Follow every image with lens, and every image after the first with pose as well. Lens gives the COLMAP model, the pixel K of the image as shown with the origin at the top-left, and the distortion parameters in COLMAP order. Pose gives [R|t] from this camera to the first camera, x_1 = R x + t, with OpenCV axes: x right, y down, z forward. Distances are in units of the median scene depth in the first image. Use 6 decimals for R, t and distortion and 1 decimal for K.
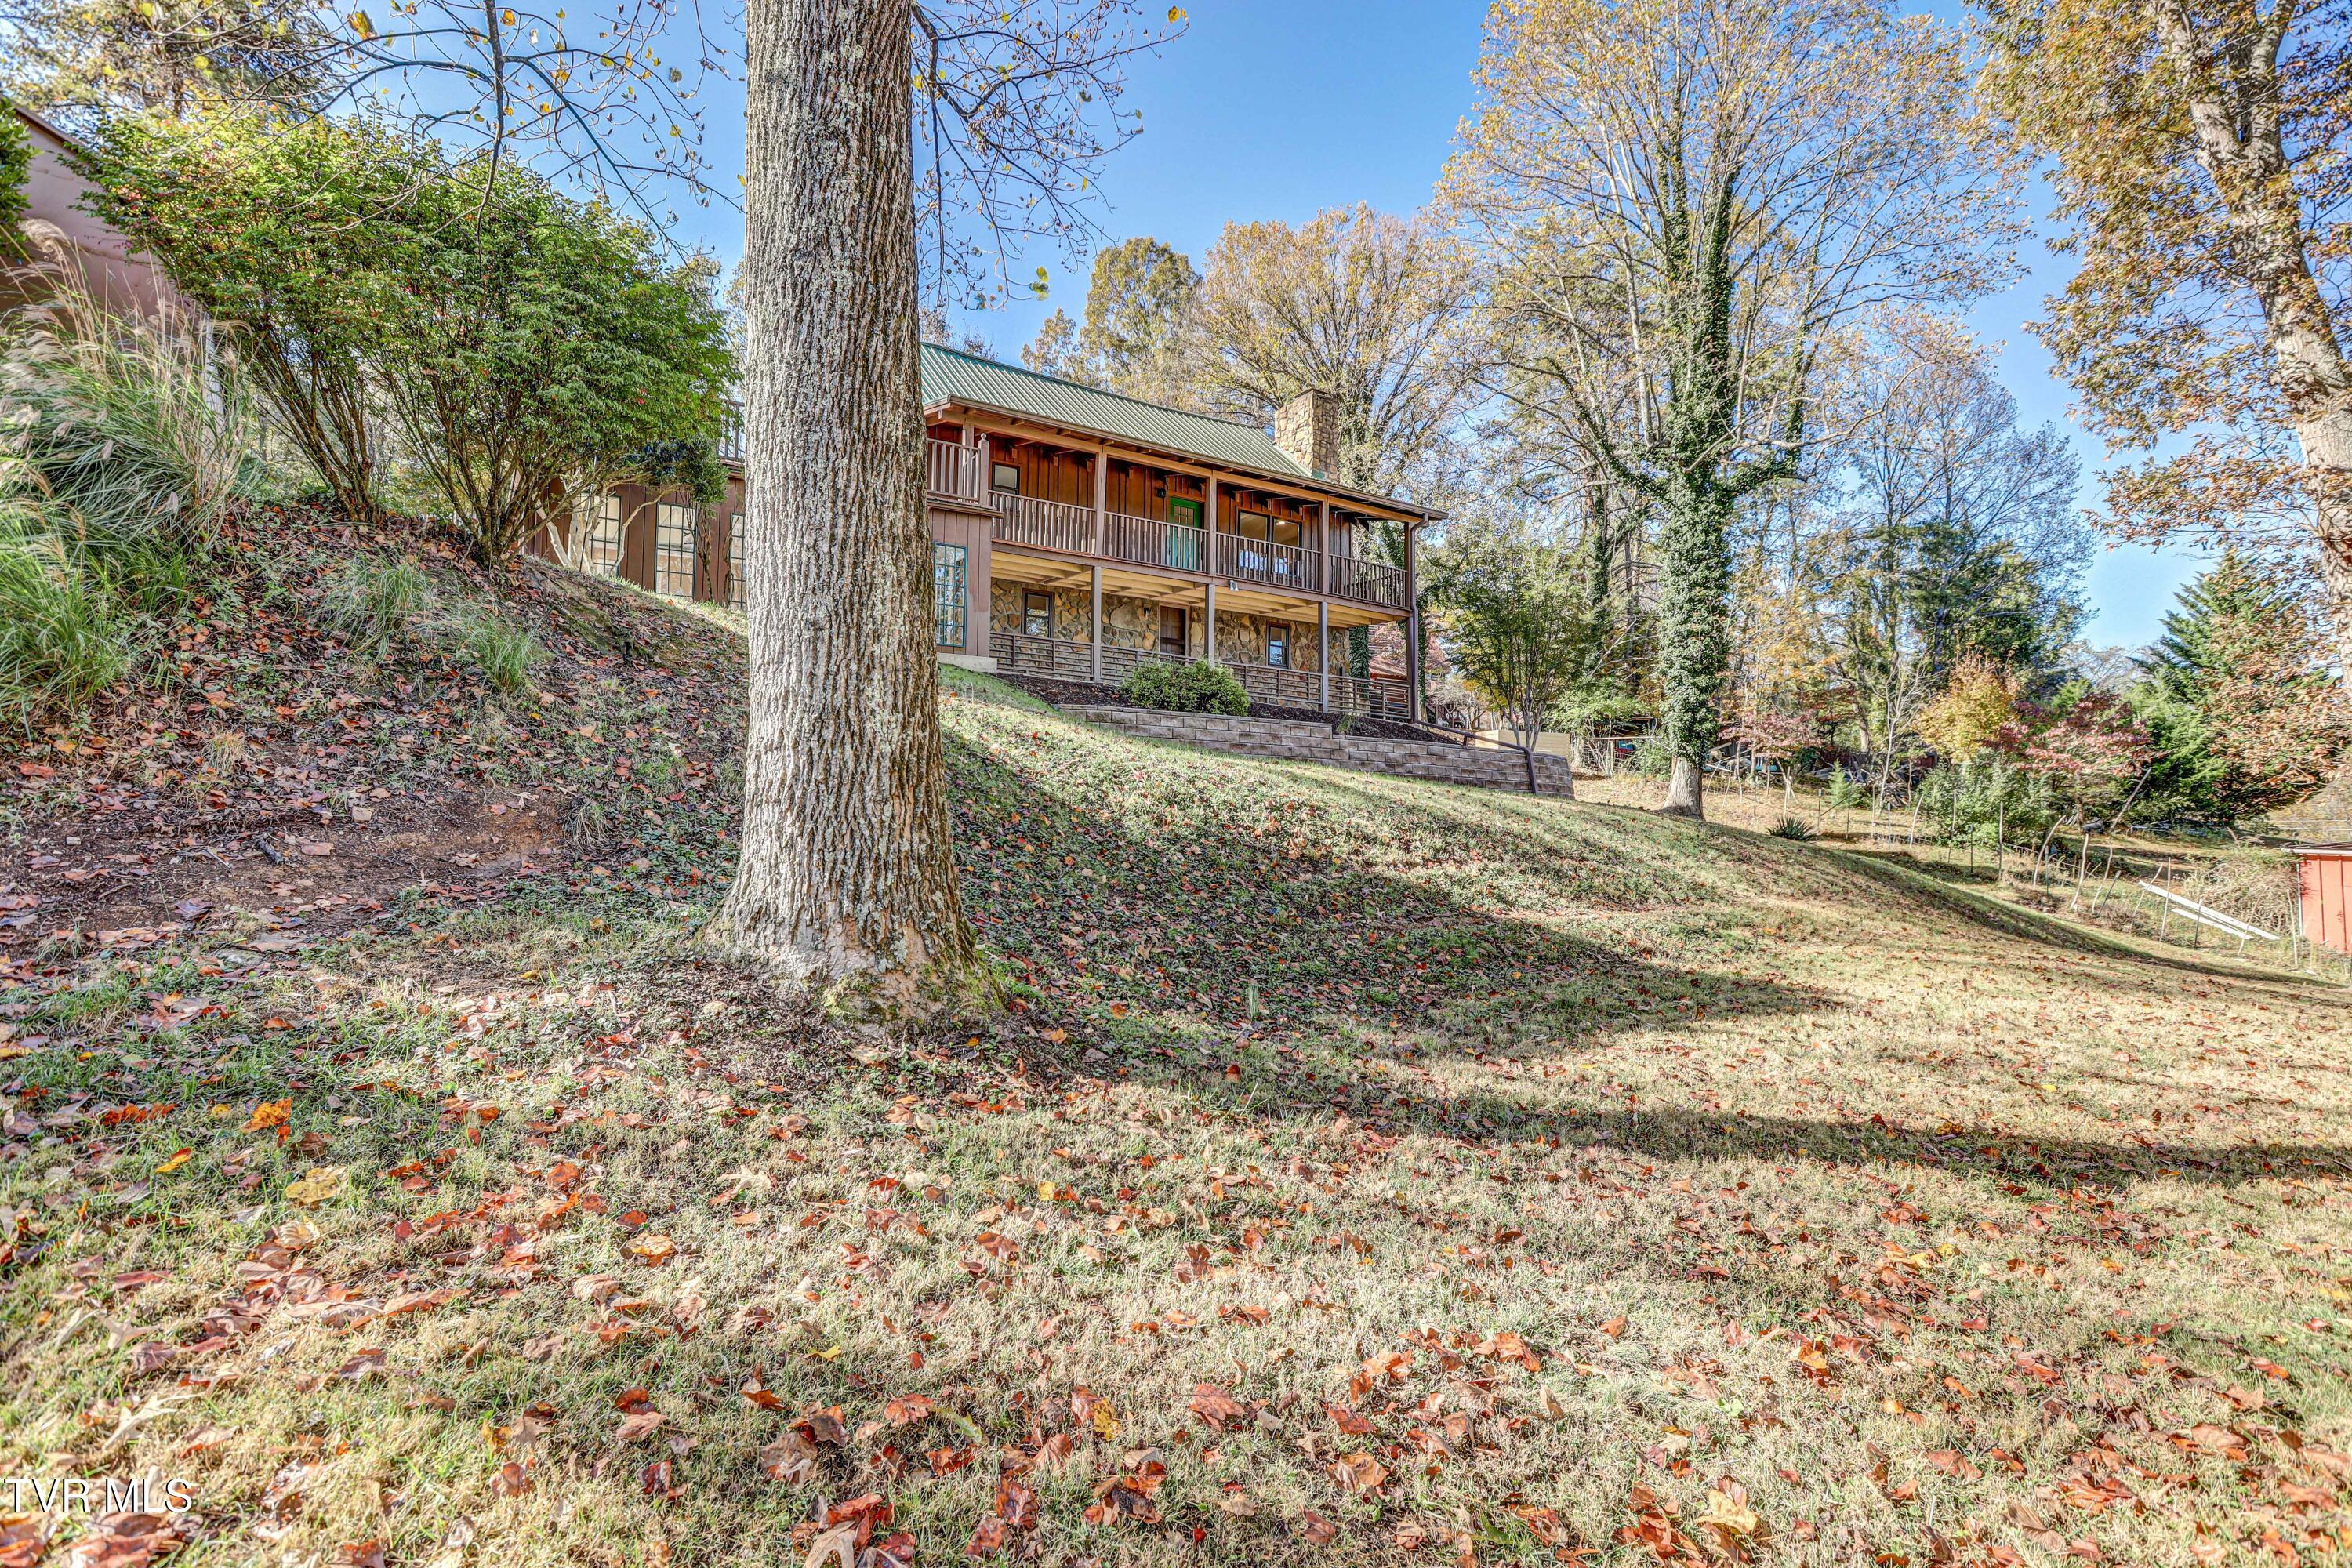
lens RADIAL K [[1138.5, 0, 1173.0], [0, 1138.5, 785.7], [0, 0, 1]] dist [-0.036451, 0.011672]
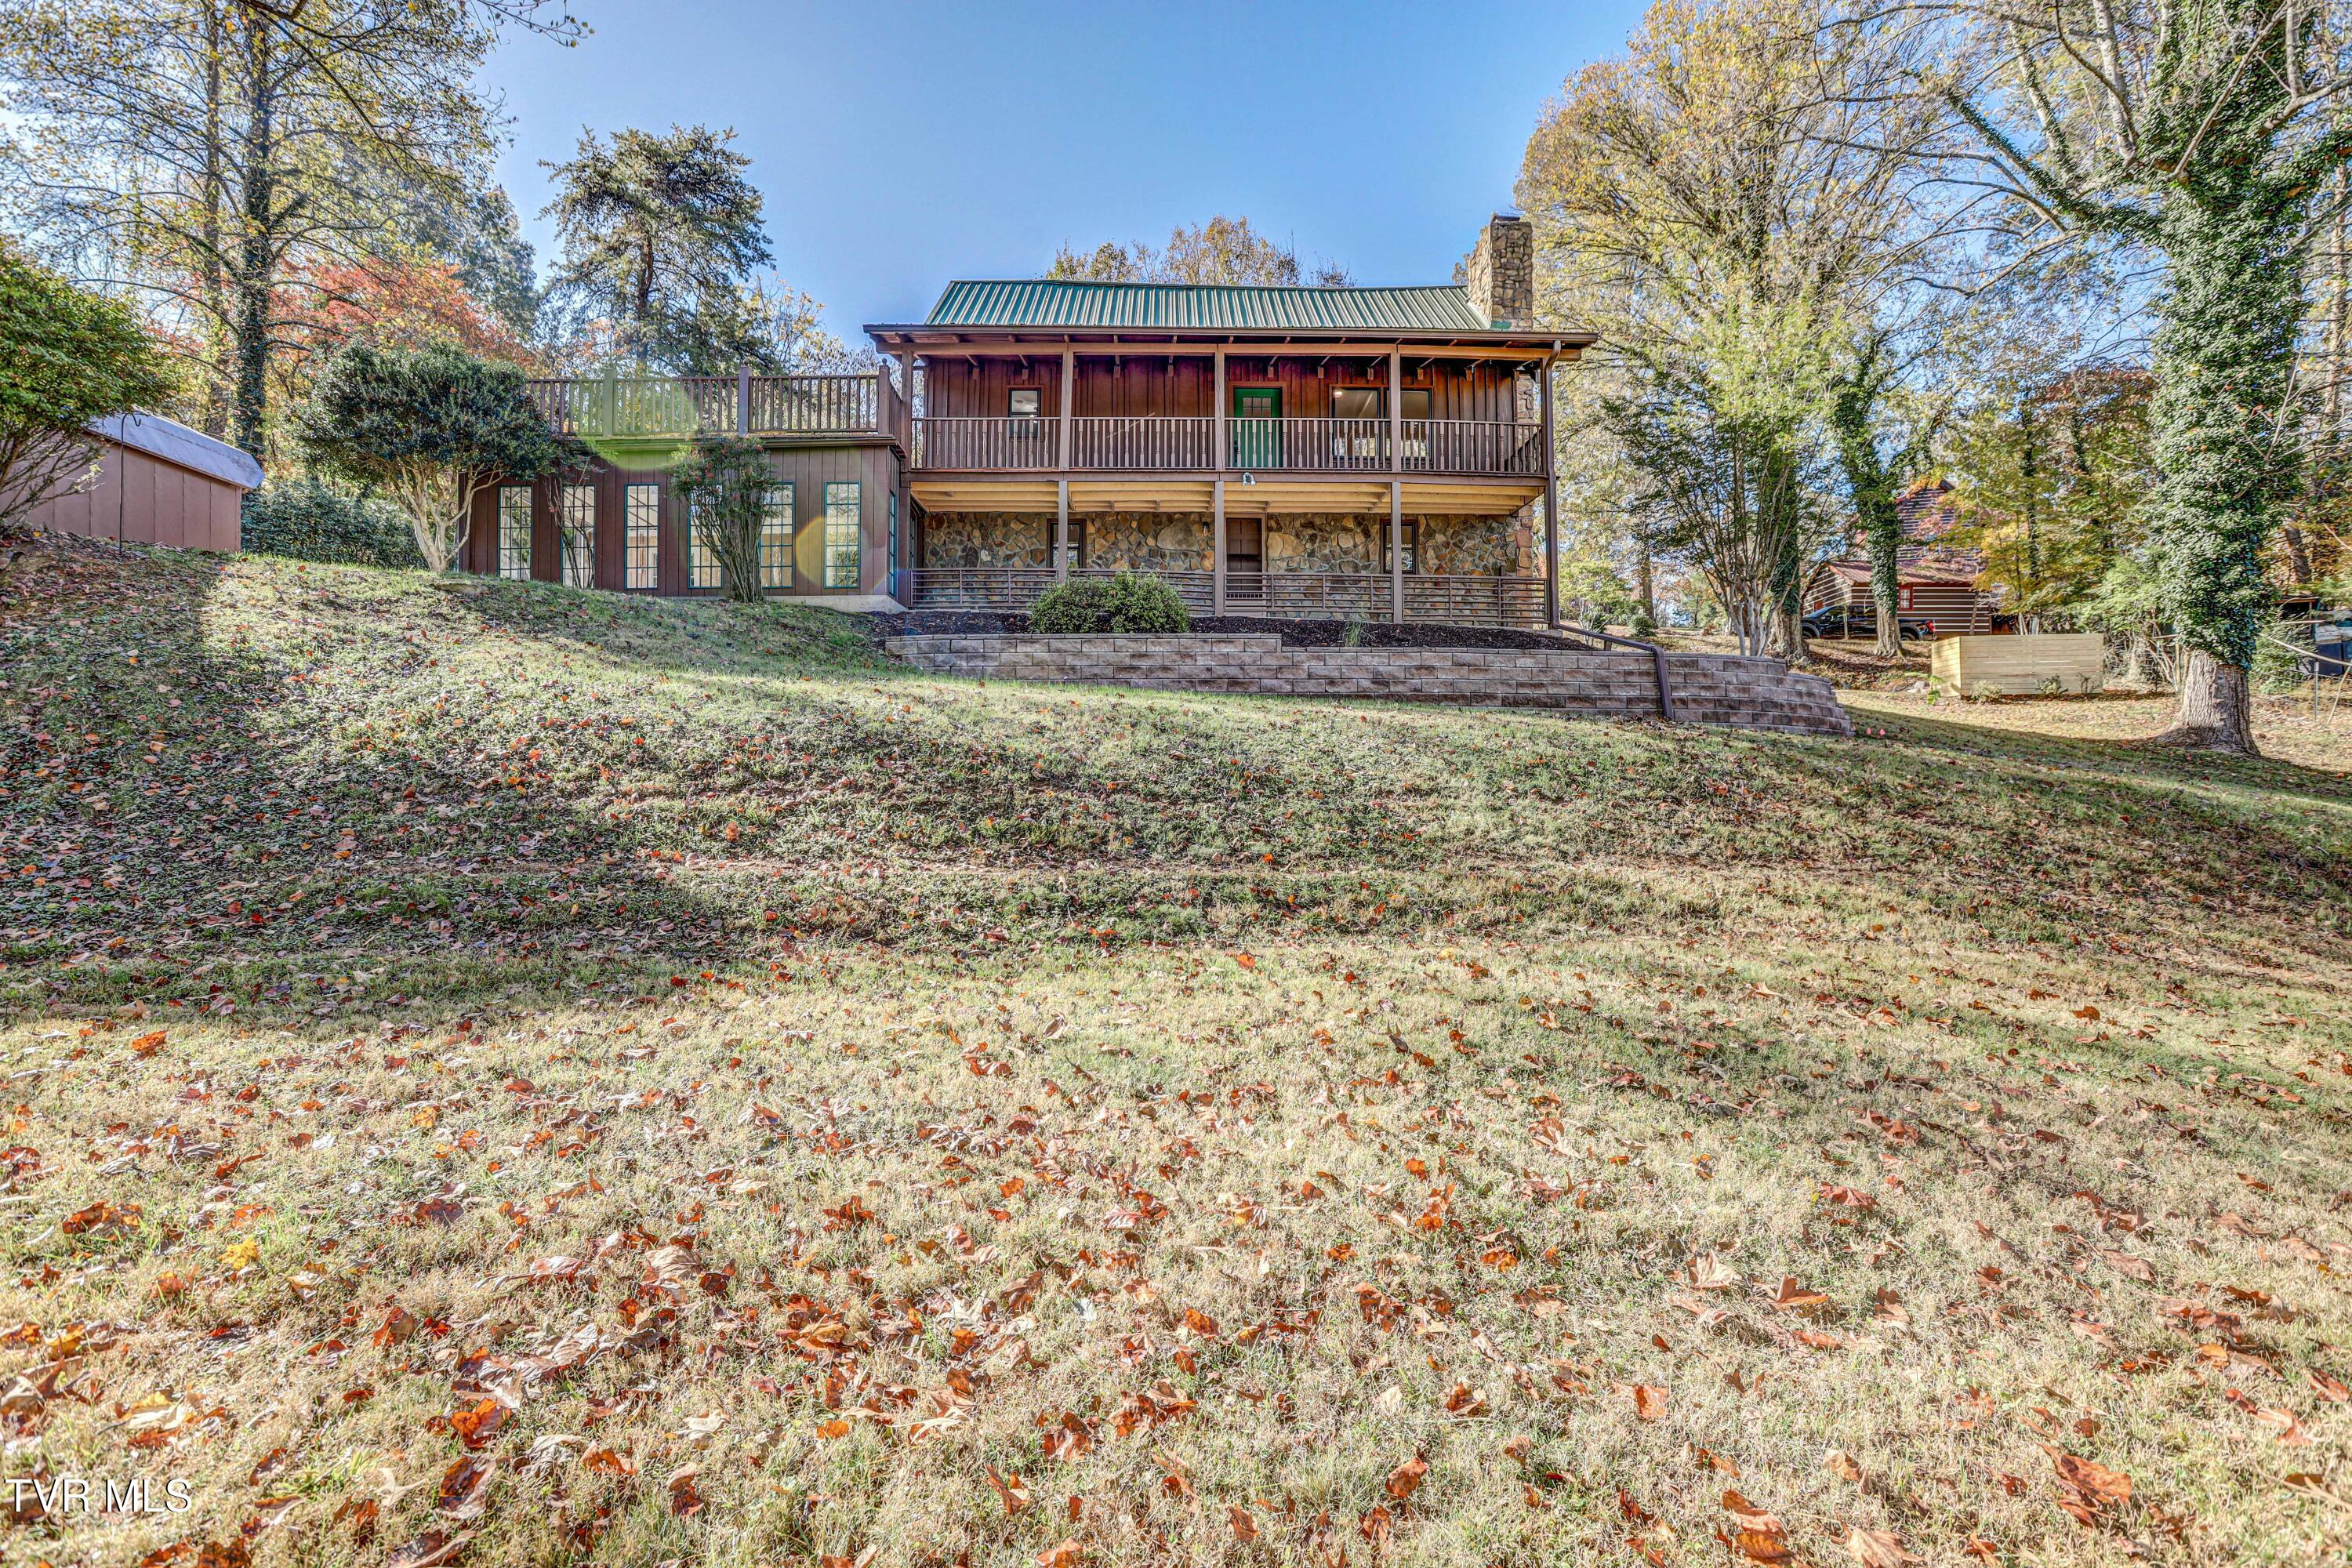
lens RADIAL K [[1138.5, 0, 1169.8], [0, 1138.5, 790.4], [0, 0, 1]] dist [-0.036451, 0.011672]
pose [[0.843487, -0.013463, -0.536981, 0.368214], [0.033642, 0.999047, 0.027797, 0.020012], [0.536095, -0.041511, 0.843136, 0.221202]]
